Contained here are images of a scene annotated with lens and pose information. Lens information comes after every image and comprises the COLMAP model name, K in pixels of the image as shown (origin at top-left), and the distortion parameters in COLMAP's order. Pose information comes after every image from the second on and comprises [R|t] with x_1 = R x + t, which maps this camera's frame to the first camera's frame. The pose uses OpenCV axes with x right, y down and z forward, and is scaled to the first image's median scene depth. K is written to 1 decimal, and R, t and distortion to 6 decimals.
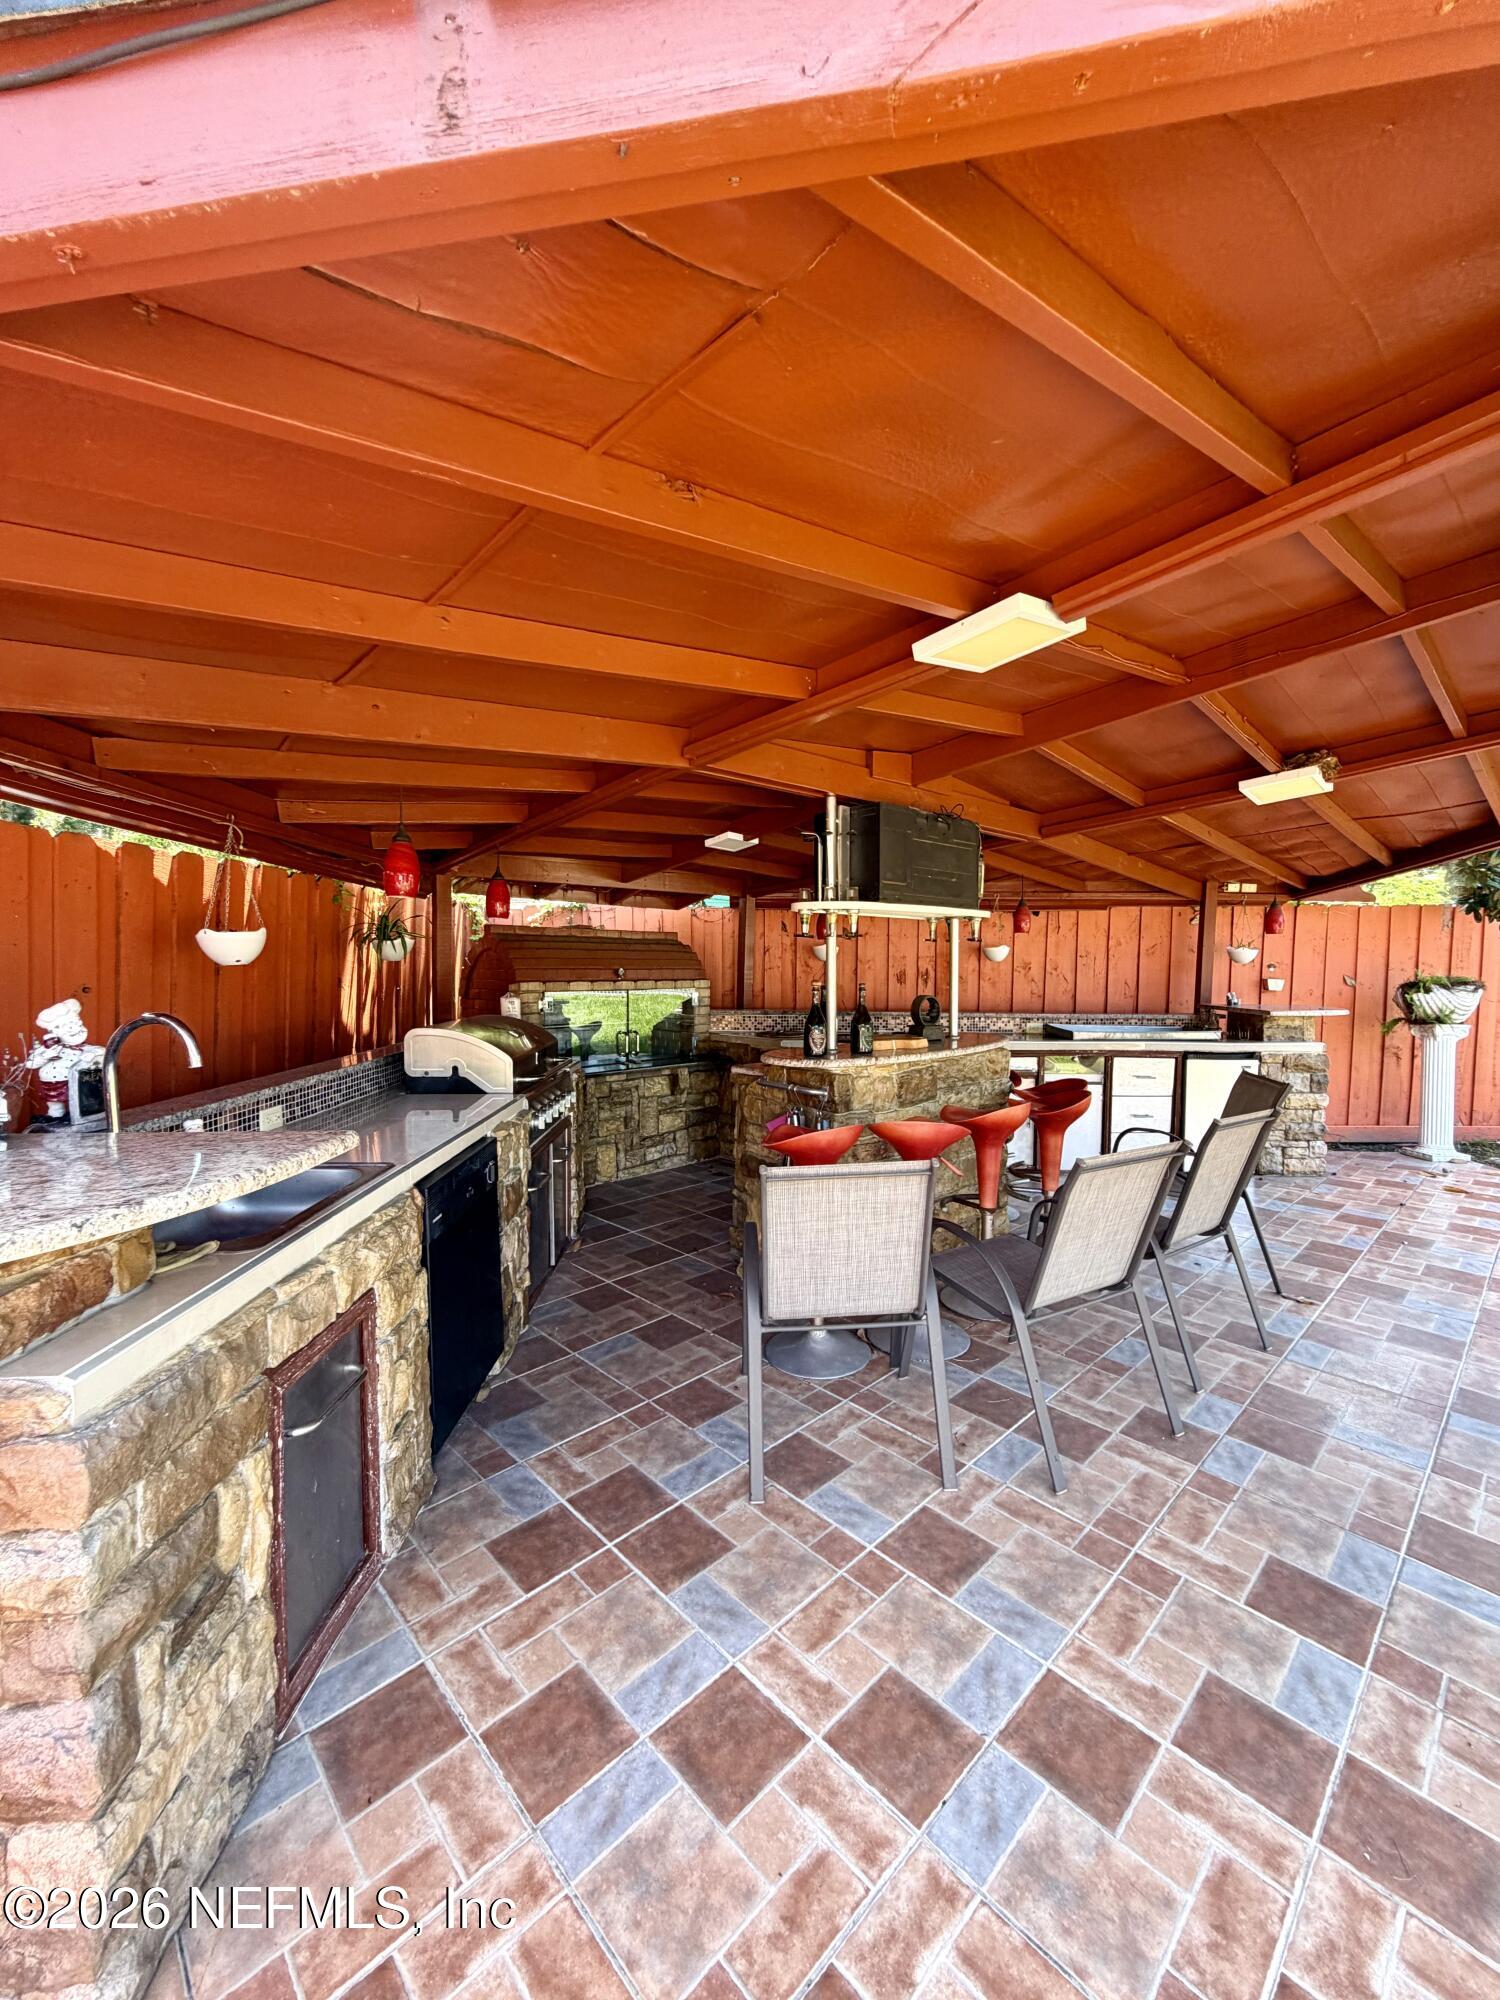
lens RADIAL K [[801.3, 0, 753.3], [0, 801.3, 1001.5], [0, 0, 1]] dist [-0.000534, 0.000537]
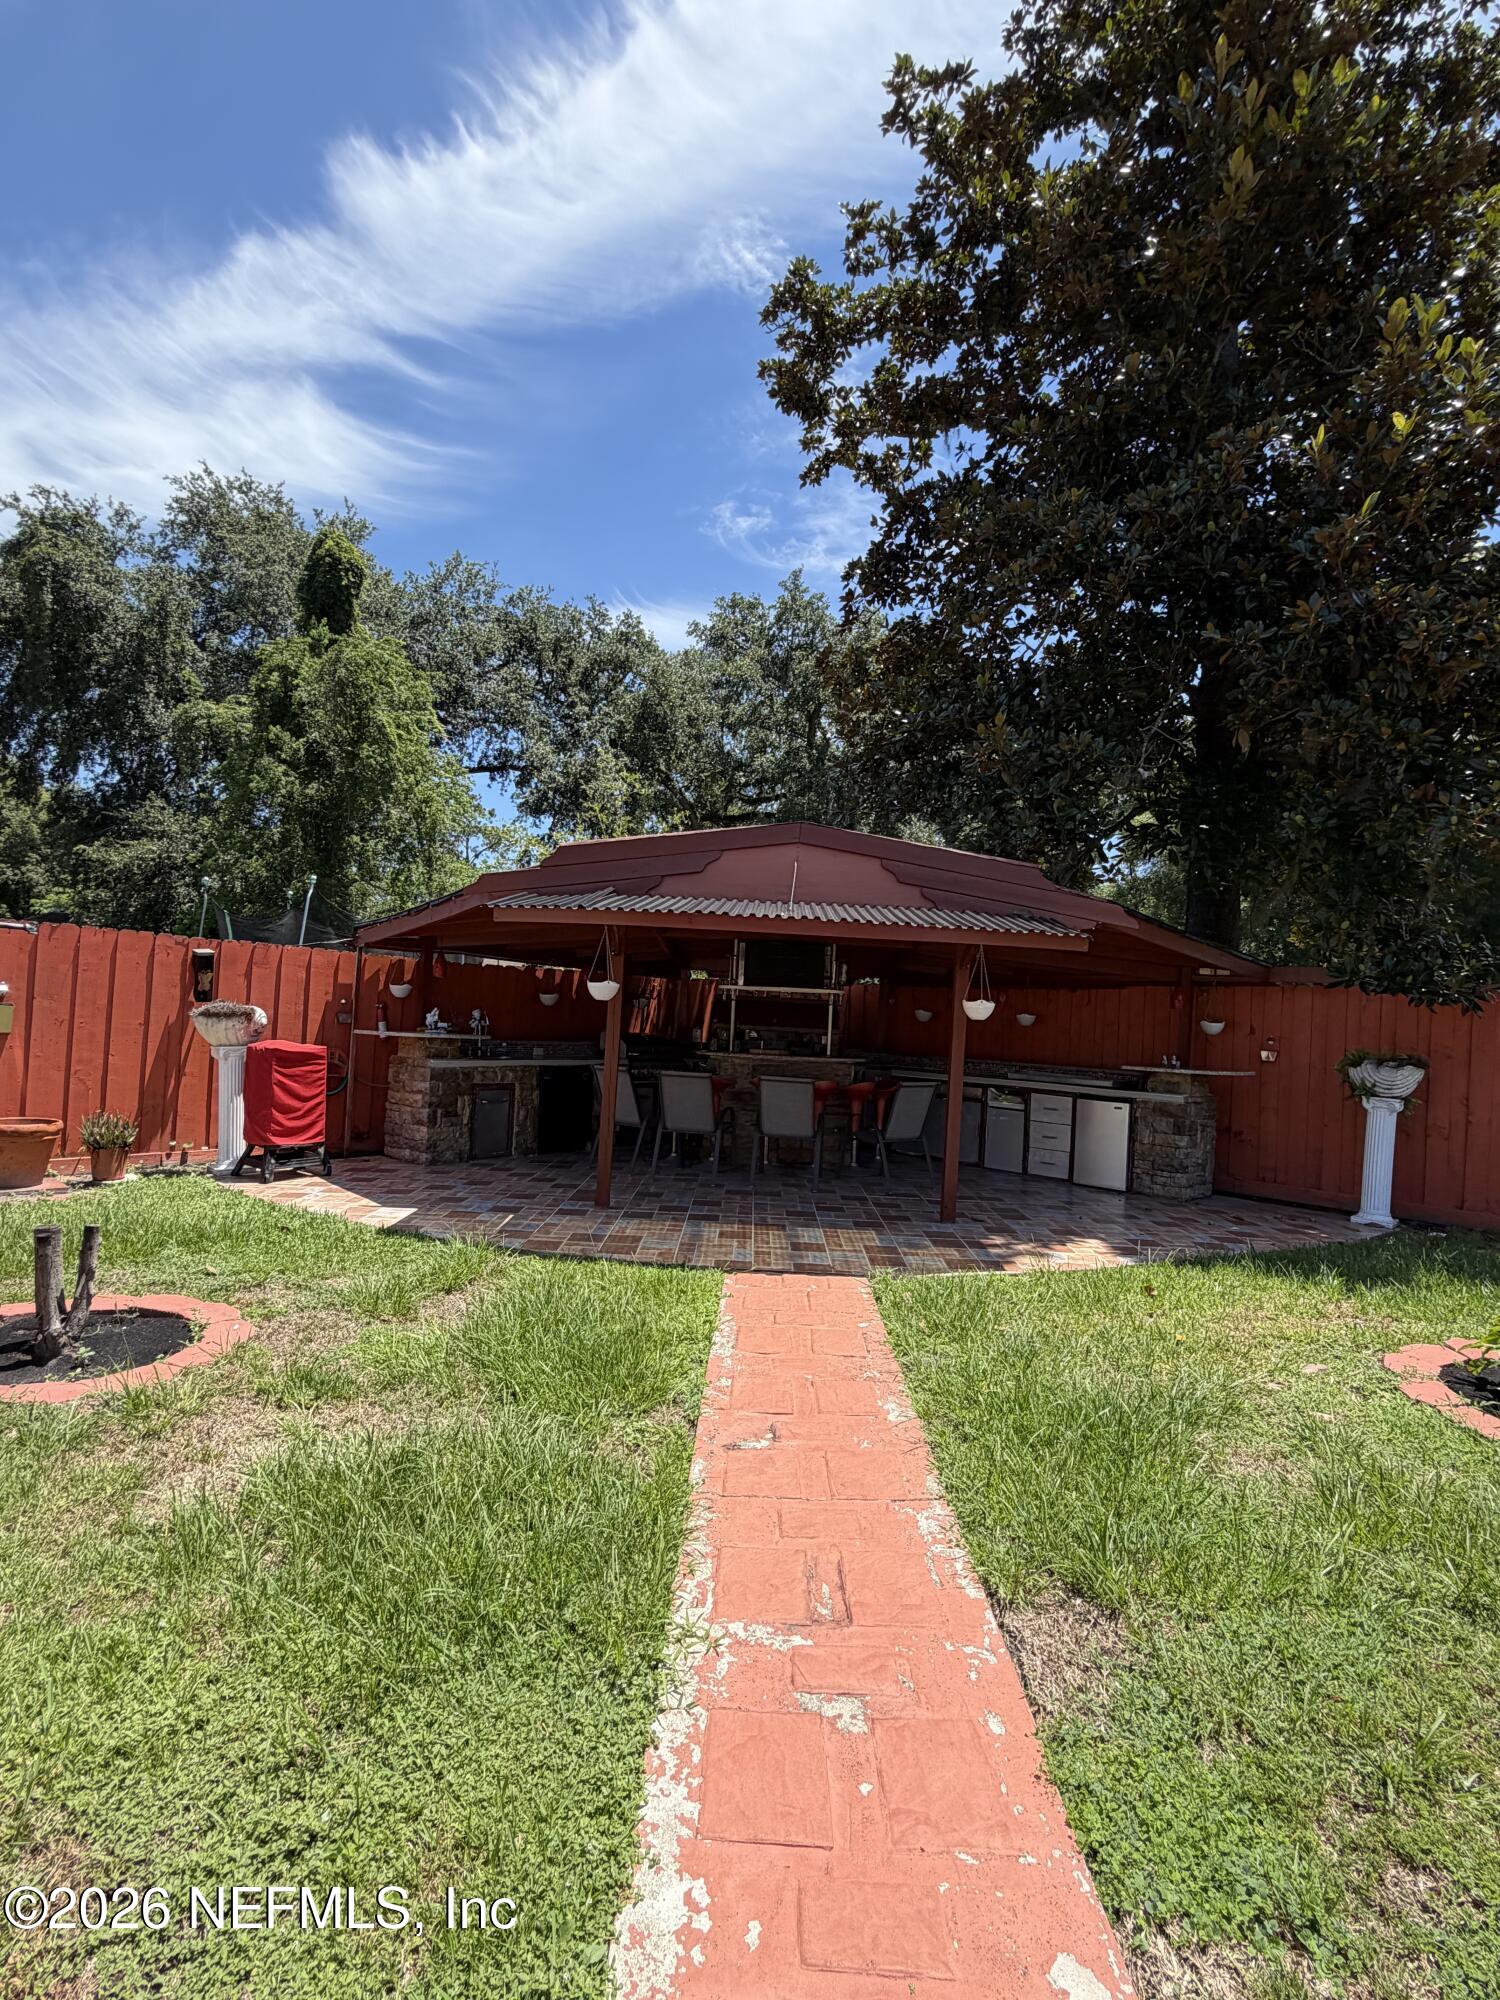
lens RADIAL K [[928.5, 0, 752.7], [0, 928.5, 992.8], [0, 0, 1]] dist [0.003429, -0.000195]
pose [[0.732251, 0.011372, -0.680940, 1.203668], [-0.079108, 0.994512, -0.068460, 0.044288], [0.676425, 0.103998, 0.729132, -0.543527]]
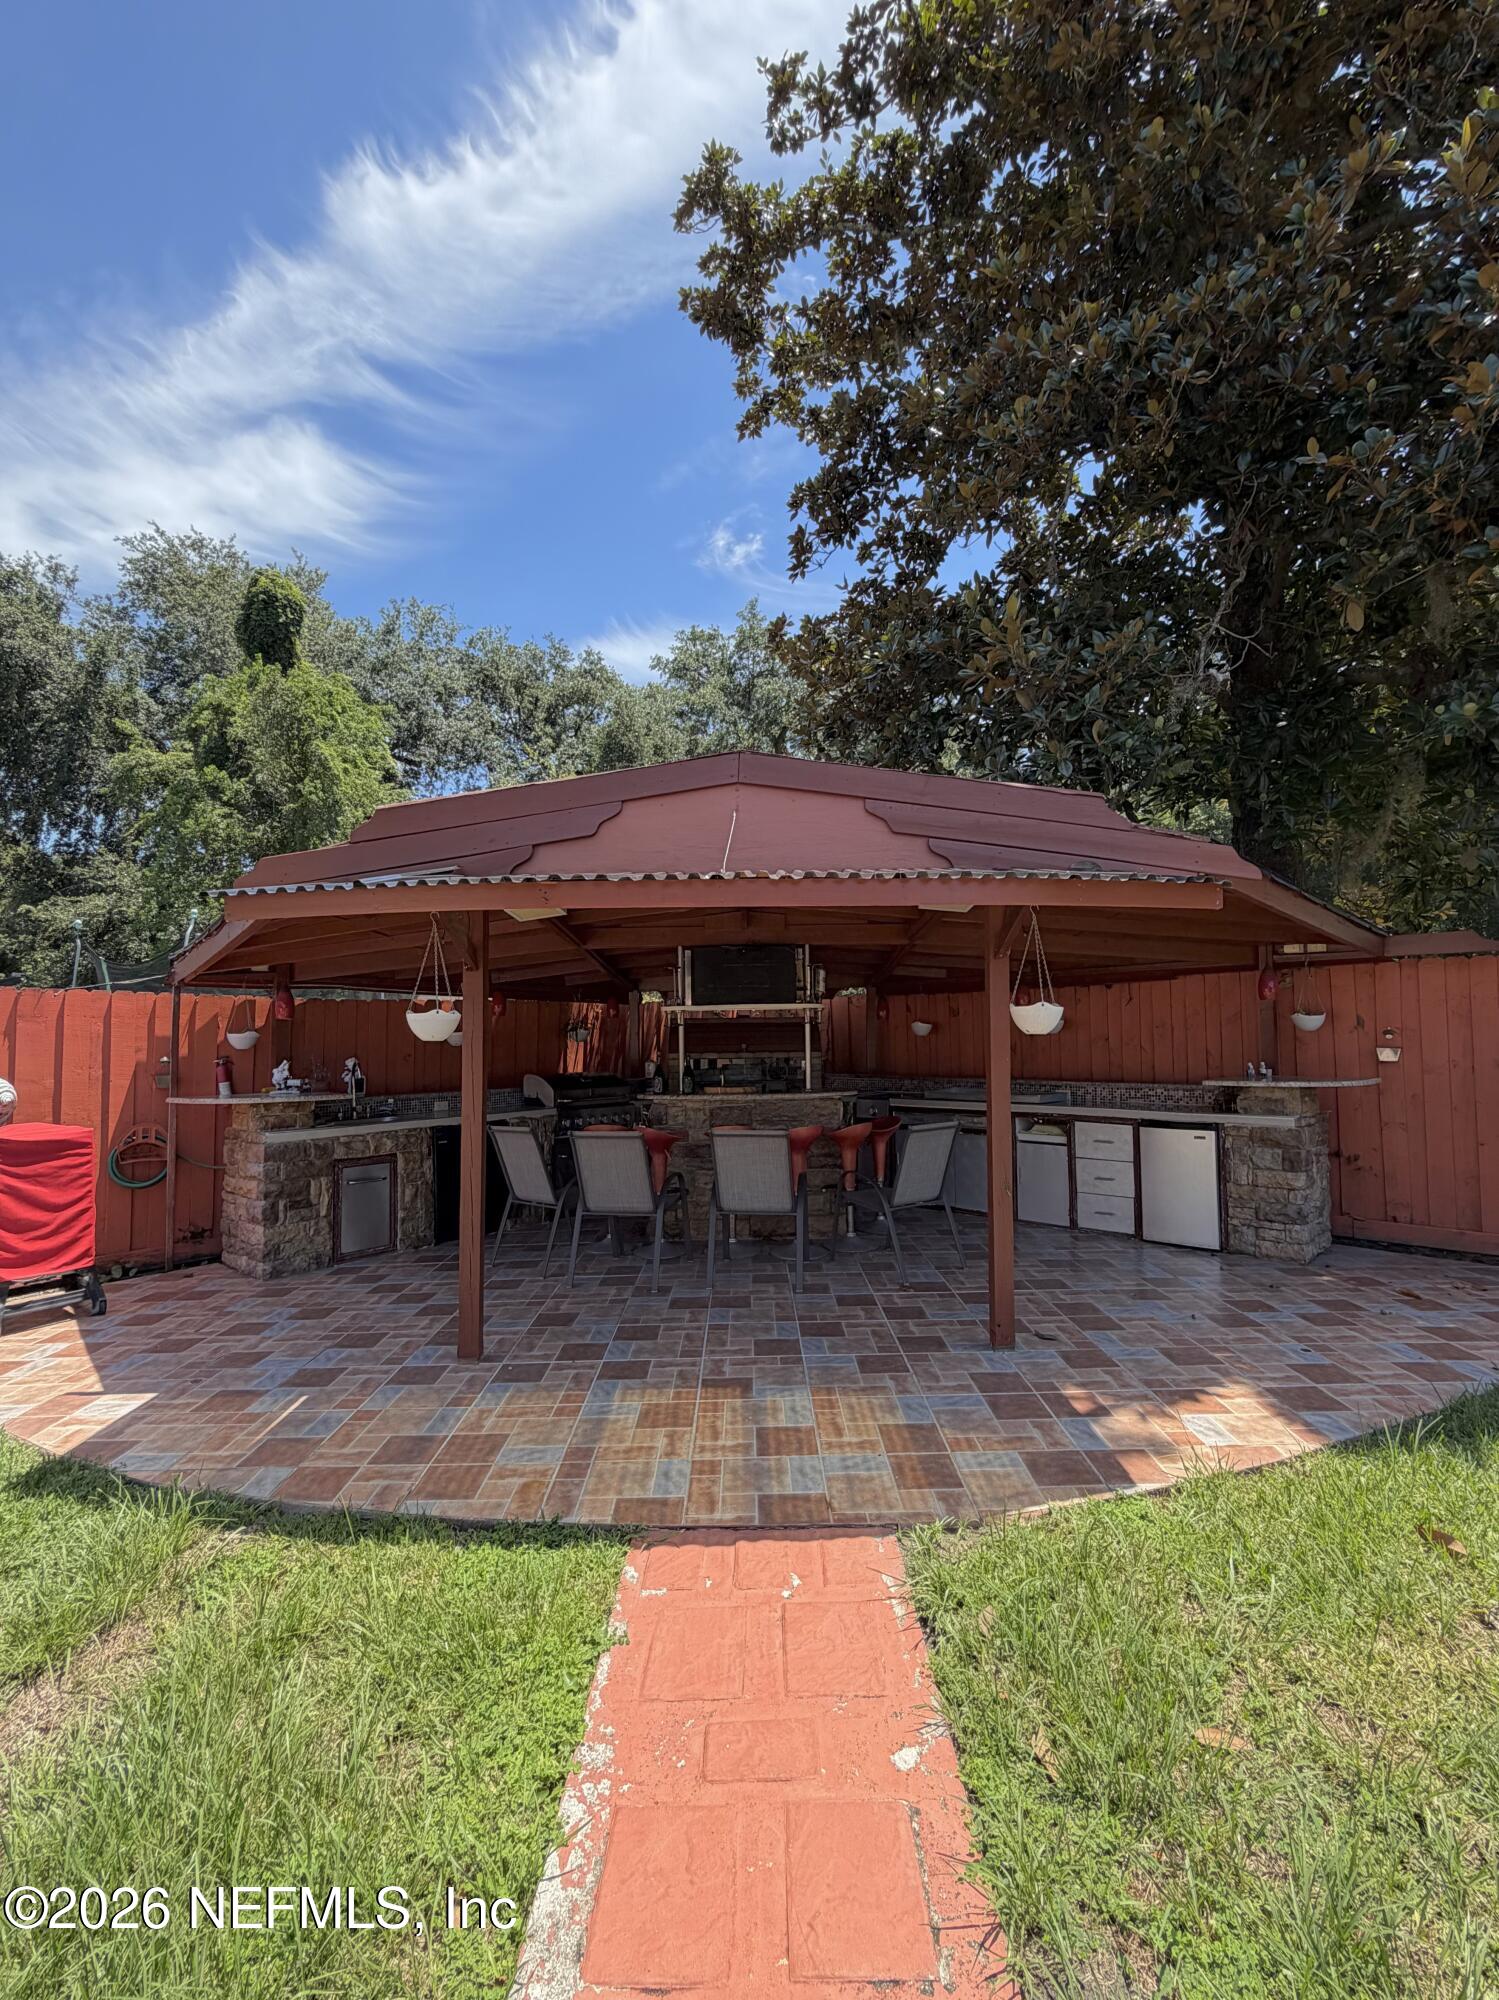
lens RADIAL K [[855.9, 0, 736.9], [0, 855.9, 1008.1], [0, 0, 1]] dist [-0.012958, -0.000243]
pose [[0.727156, -0.039881, -0.685313, 0.915925], [-0.016456, 0.997011, -0.075481, 0.010771], [0.686275, 0.066164, 0.724326, -0.160463]]
